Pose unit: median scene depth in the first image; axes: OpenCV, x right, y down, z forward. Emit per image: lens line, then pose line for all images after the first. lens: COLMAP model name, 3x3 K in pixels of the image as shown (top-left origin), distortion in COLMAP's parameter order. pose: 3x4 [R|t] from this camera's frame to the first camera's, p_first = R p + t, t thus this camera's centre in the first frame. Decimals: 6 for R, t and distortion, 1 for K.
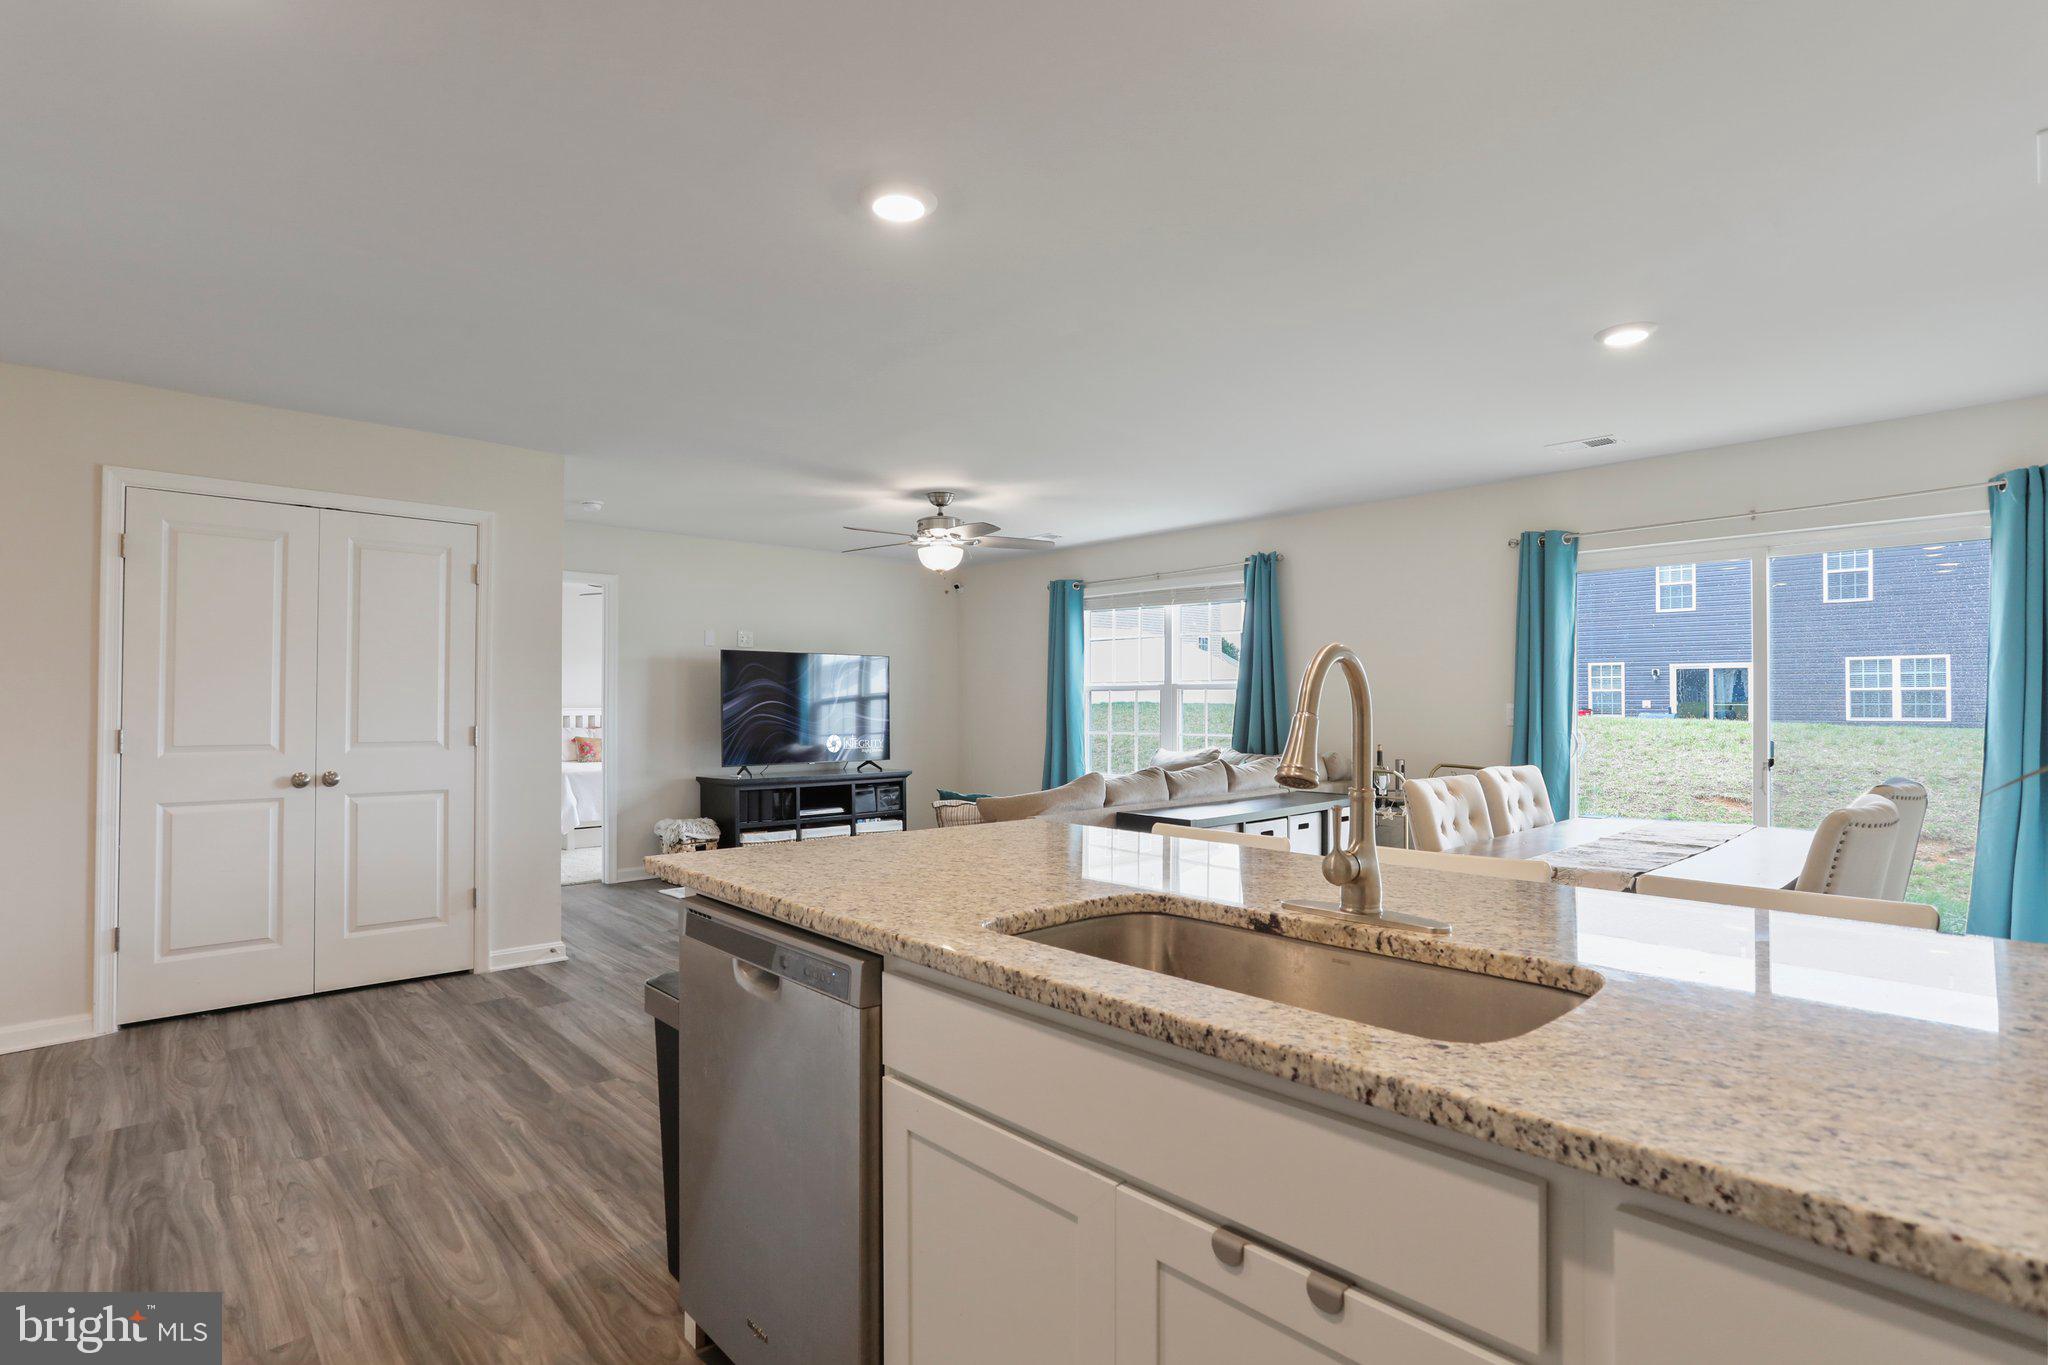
lens RADIAL K [[999.0, 0, 1022.8], [0, 999.0, 693.1], [0, 0, 1]] dist [-0.059610, 0.031532]
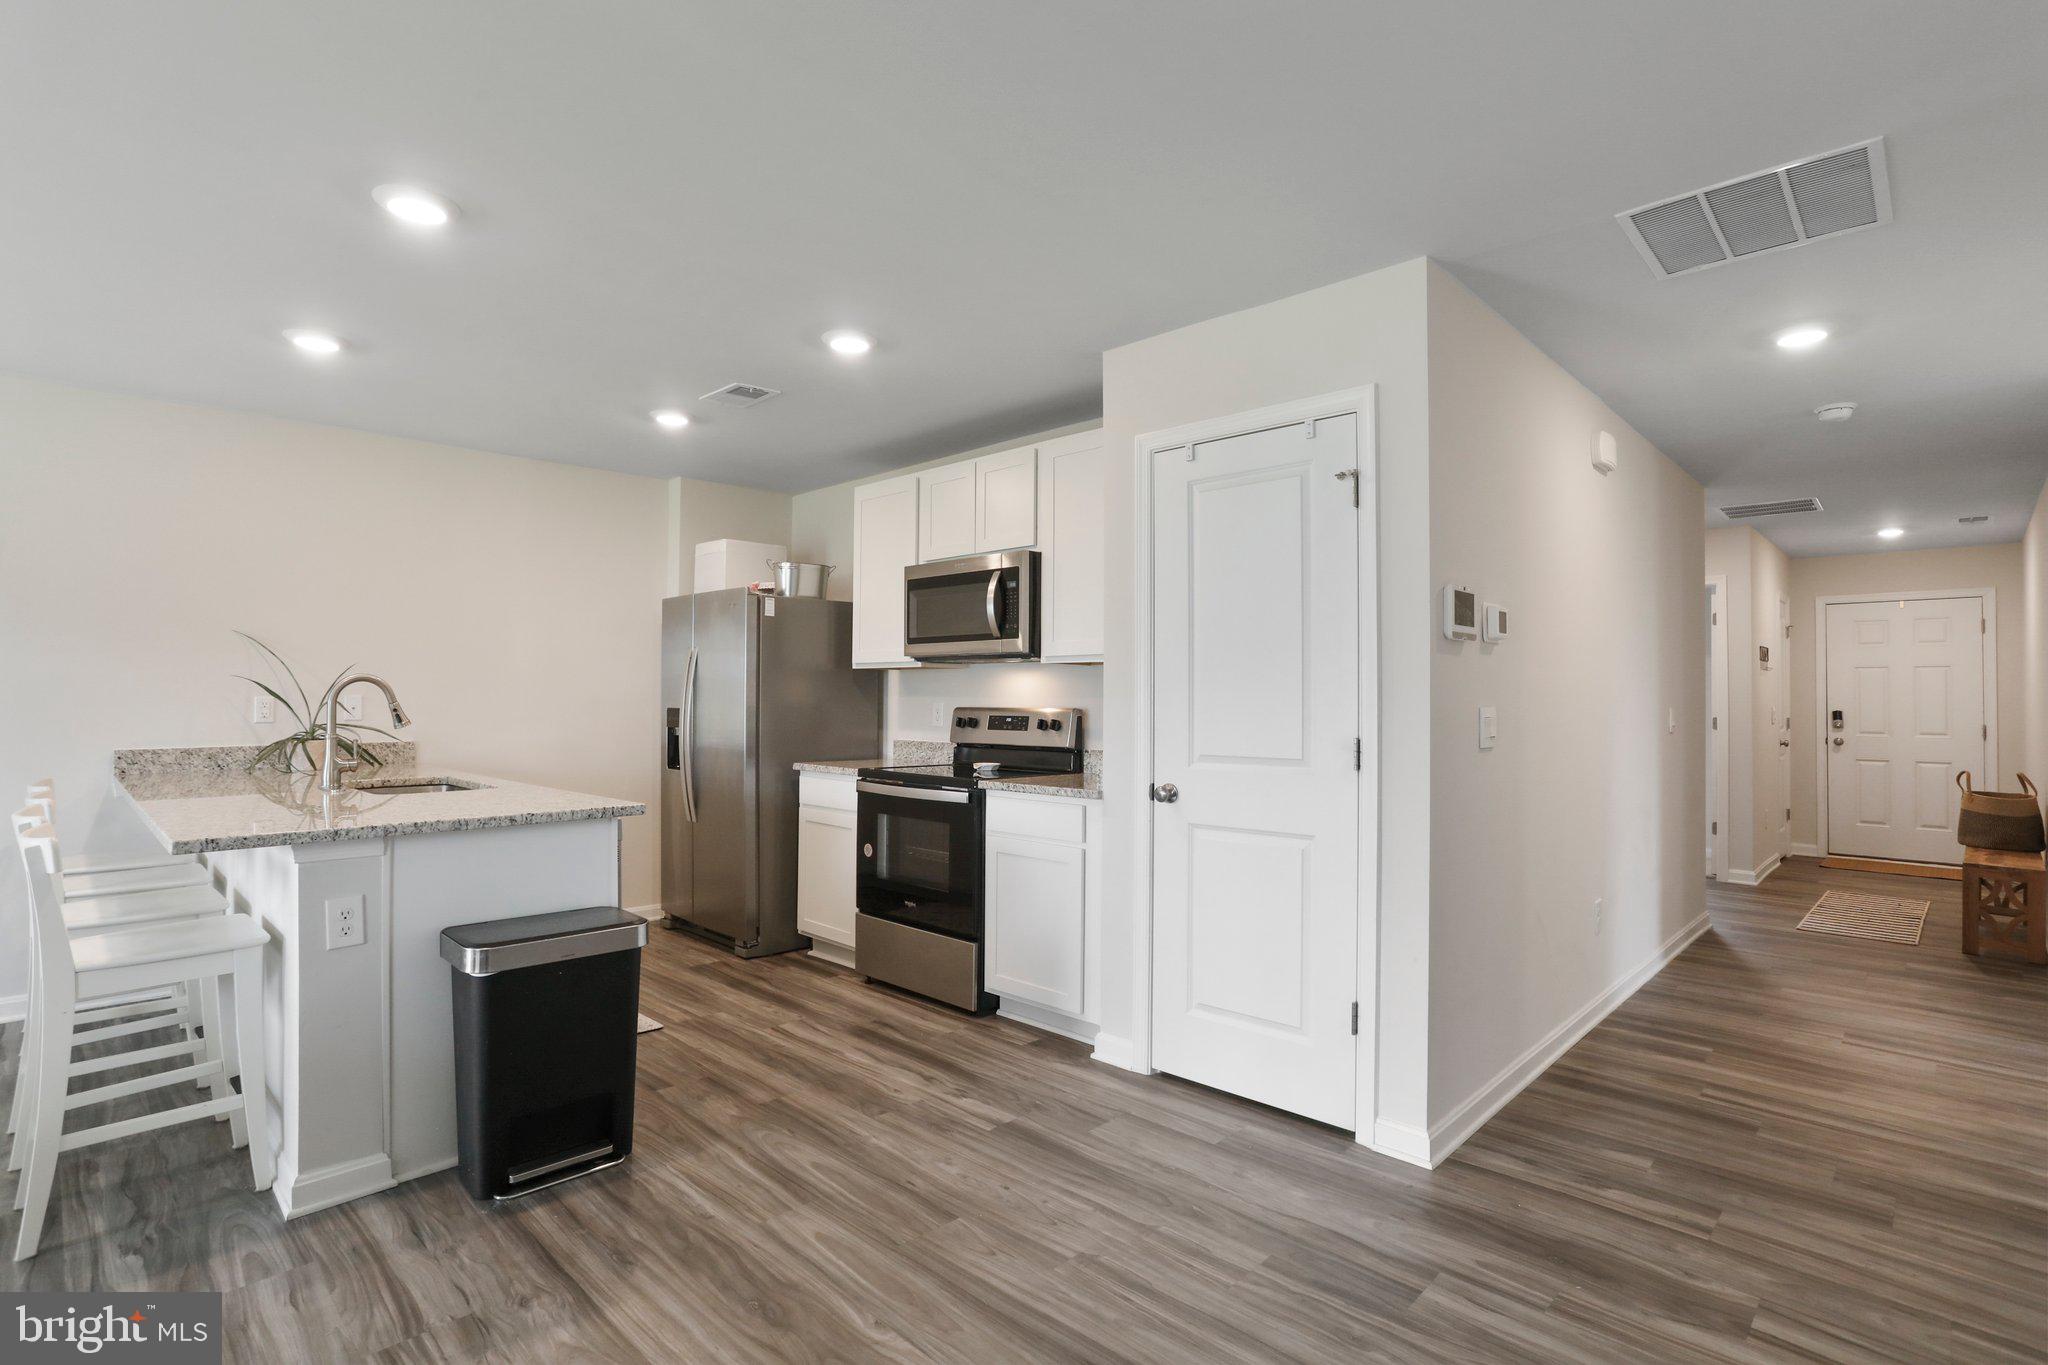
lens RADIAL K [[999.0, 0, 1022.8], [0, 999.0, 693.1], [0, 0, 1]] dist [-0.059610, 0.031532]
pose [[-0.999062, -0.003690, -0.043151, -0.254448], [-0.003005, 0.999868, -0.015944, 0.007395], [0.043204, -0.015799, -0.998941, 0.721716]]
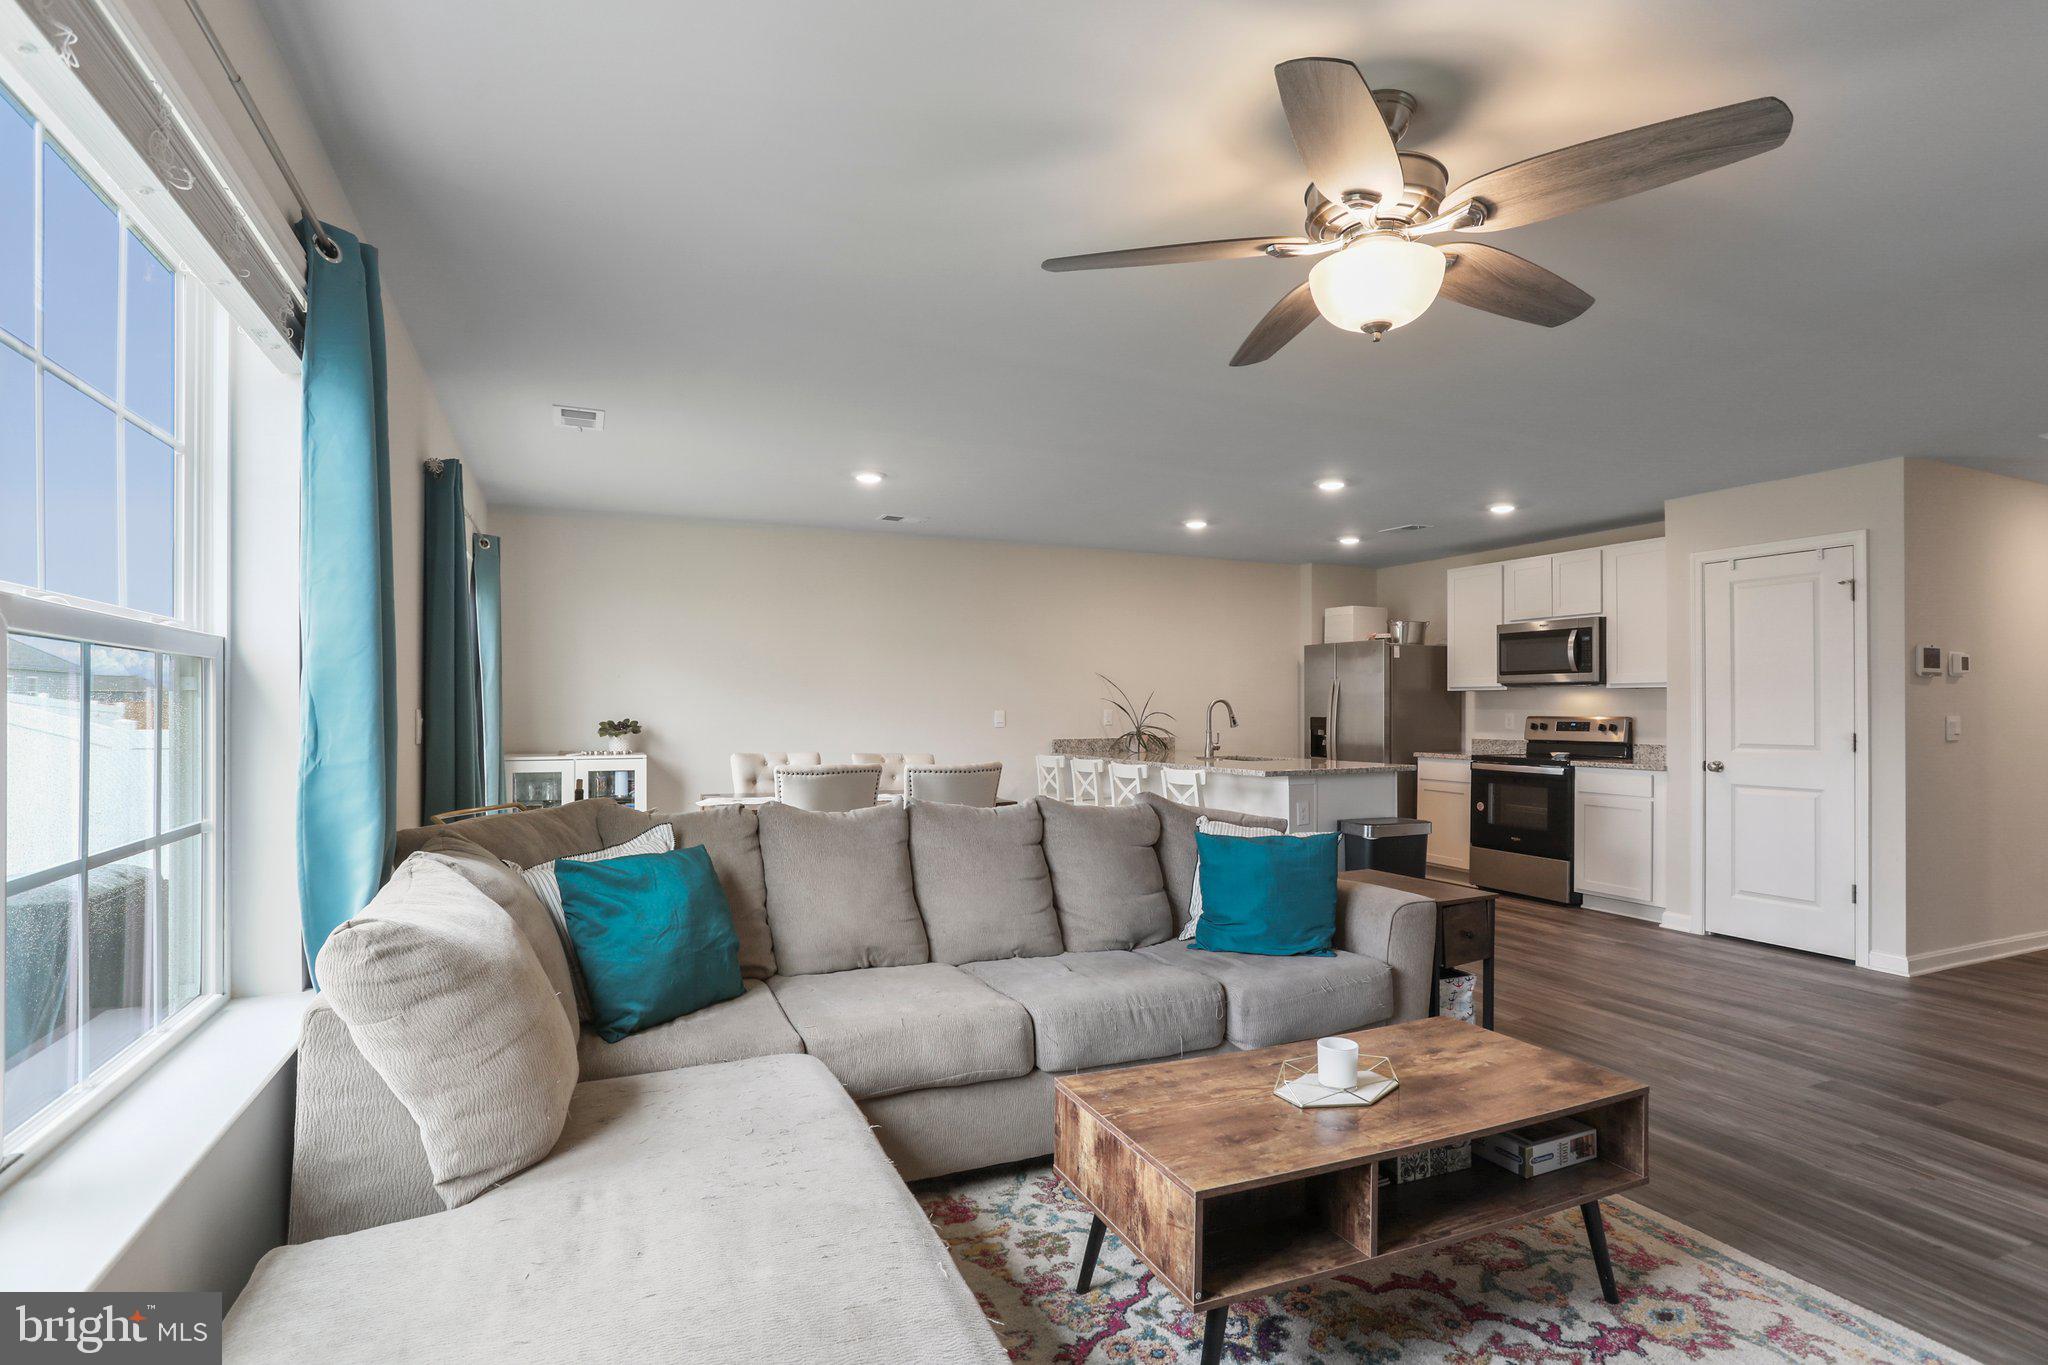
lens RADIAL K [[1014.4, 0, 1015.6], [0, 1014.4, 704.5], [0, 0, 1]] dist [-0.054181, 0.032631]
pose [[-0.946282, 0.000392, 0.323342, -0.065987], [-0.004321, 0.999895, -0.013860, 0.010932], [-0.323313, -0.014512, -0.946181, 1.199254]]
